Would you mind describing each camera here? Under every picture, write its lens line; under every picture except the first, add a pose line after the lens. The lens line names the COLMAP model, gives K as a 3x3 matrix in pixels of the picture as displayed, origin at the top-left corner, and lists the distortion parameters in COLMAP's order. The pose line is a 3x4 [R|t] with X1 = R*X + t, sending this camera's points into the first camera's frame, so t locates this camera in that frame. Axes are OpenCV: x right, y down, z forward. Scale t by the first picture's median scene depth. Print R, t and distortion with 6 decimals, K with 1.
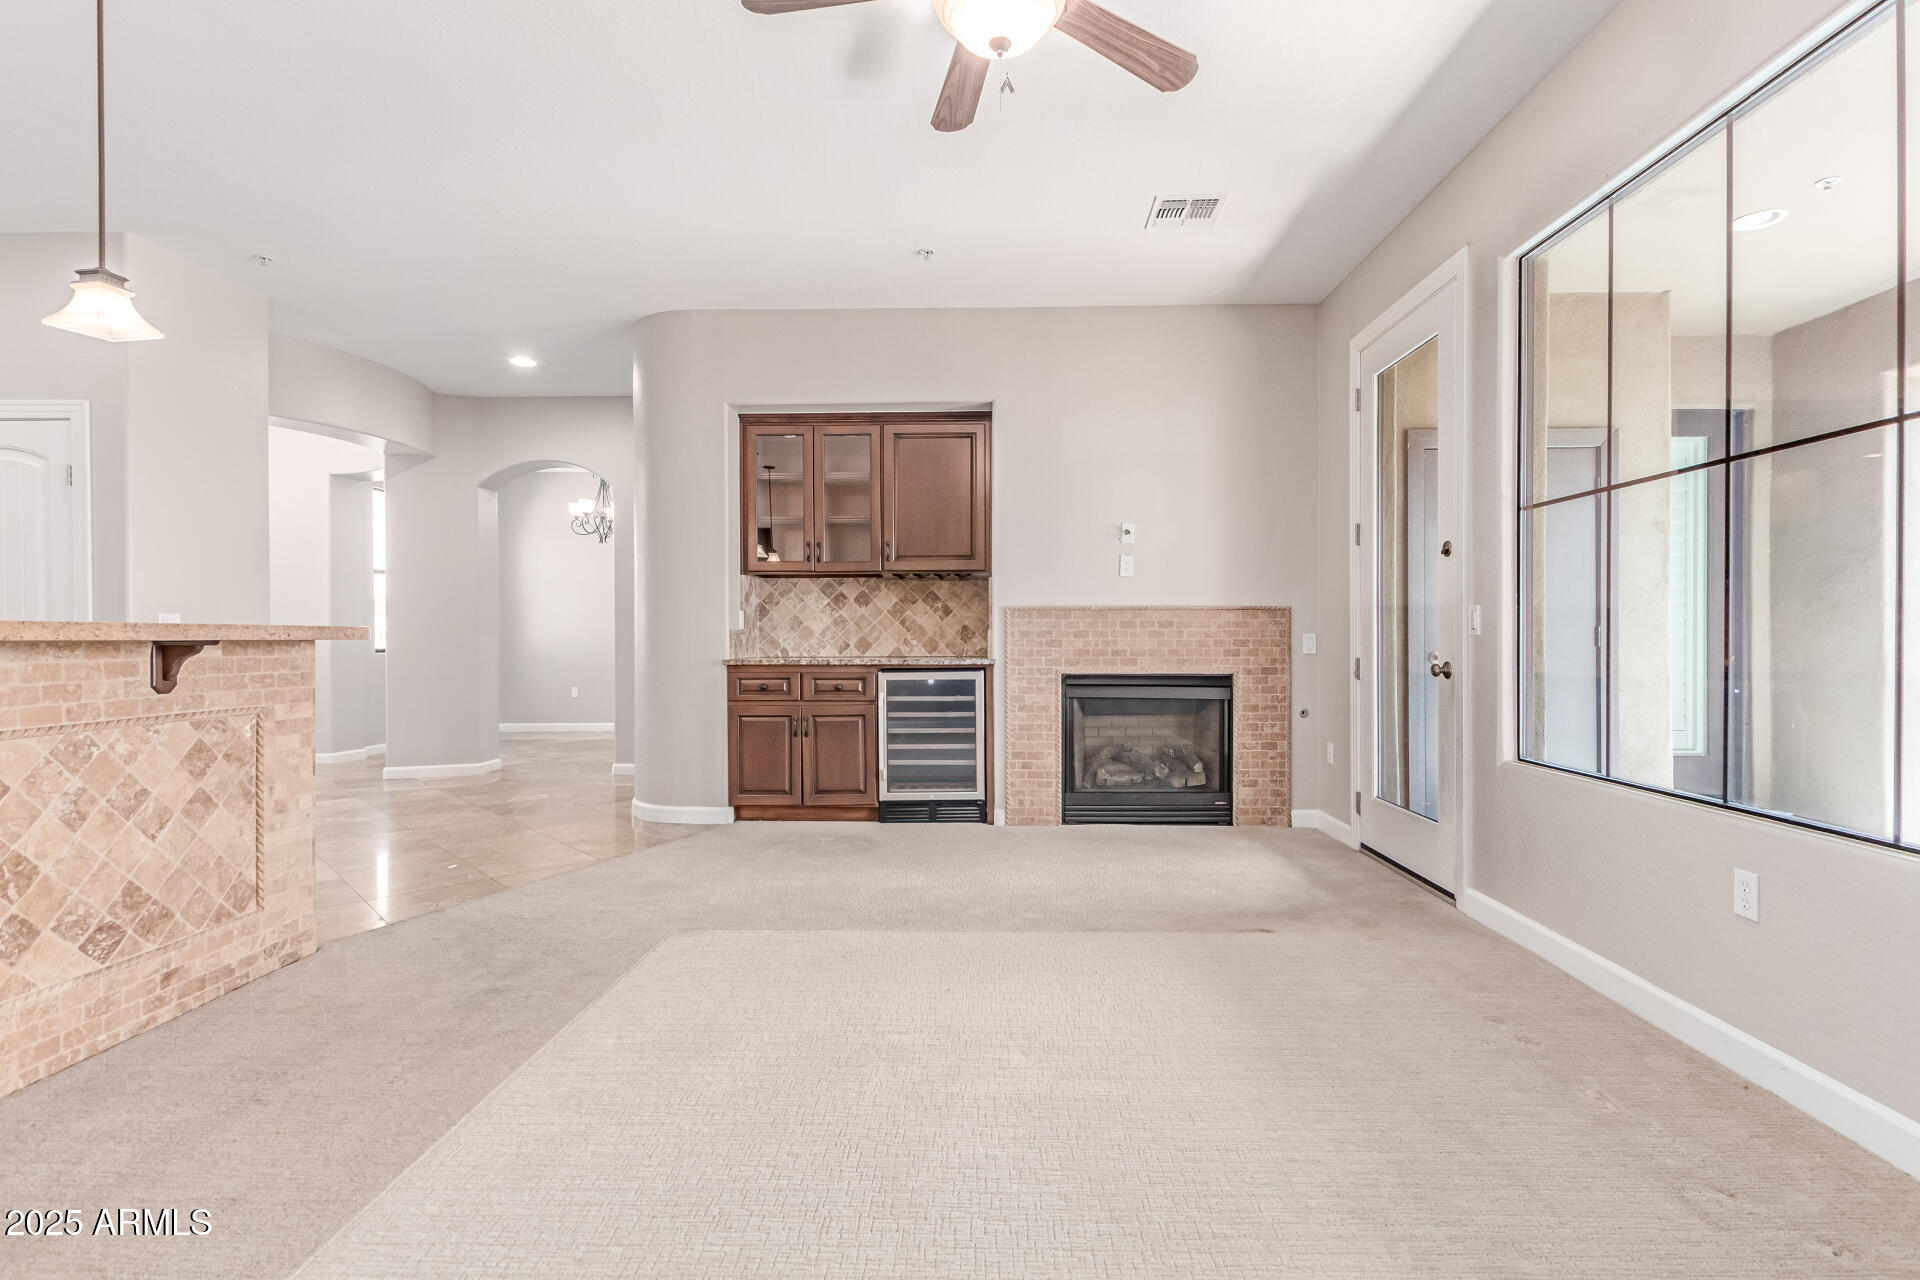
lens RADIAL K [[900.5, 0, 971.7], [0, 900.5, 641.6], [0, 0, 1]] dist [0.015486, -0.006485]
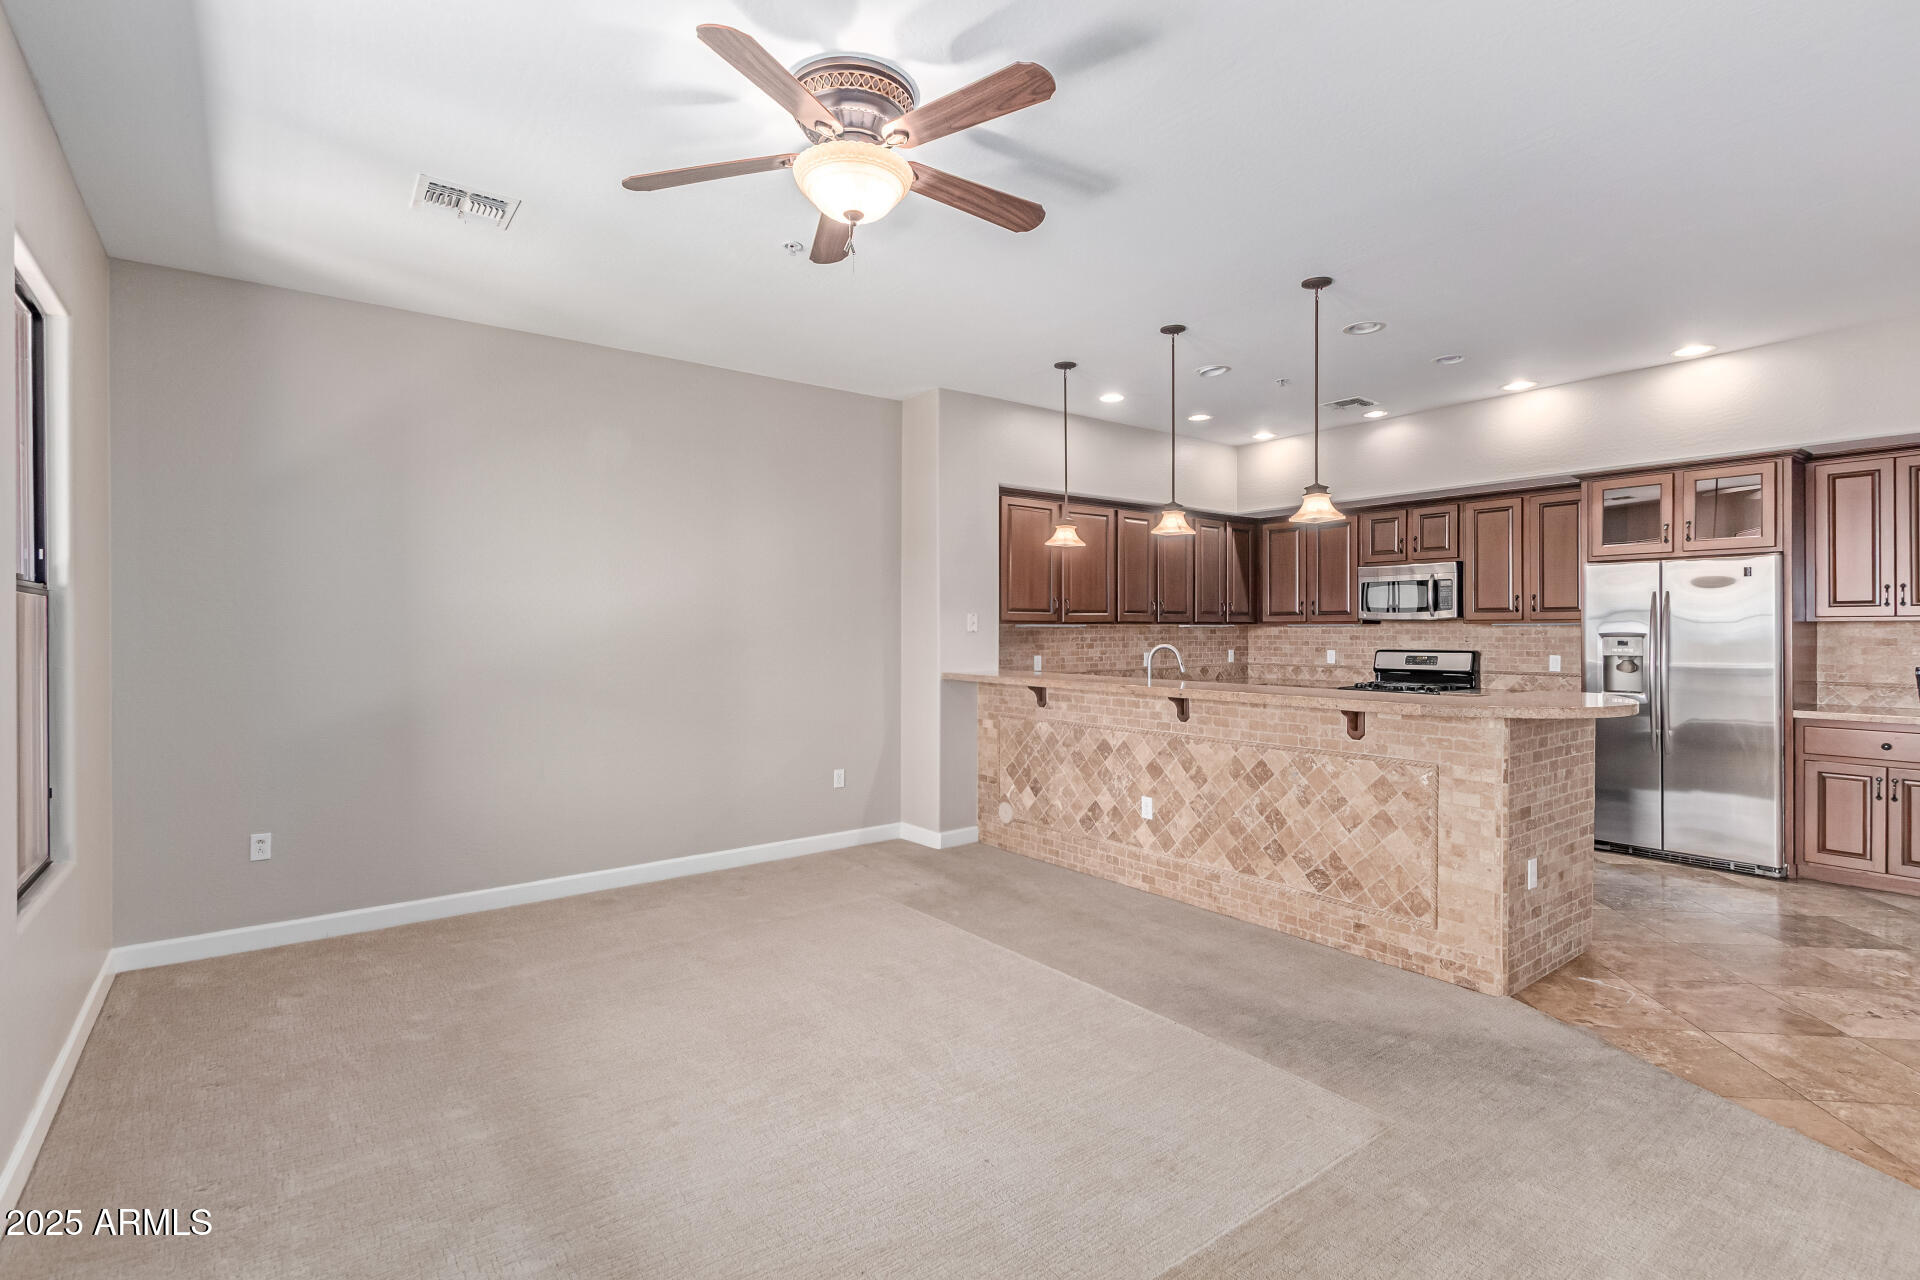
lens RADIAL K [[910.4, 0, 972.1], [0, 910.4, 629.6], [0, 0, 1]] dist [0.005855, 0.000061]
pose [[-0.778035, 0.004588, -0.628204, 0.481479], [0.000142, 0.999975, 0.007127, -0.116181], [0.628221, 0.005456, -0.778016, 1.497082]]
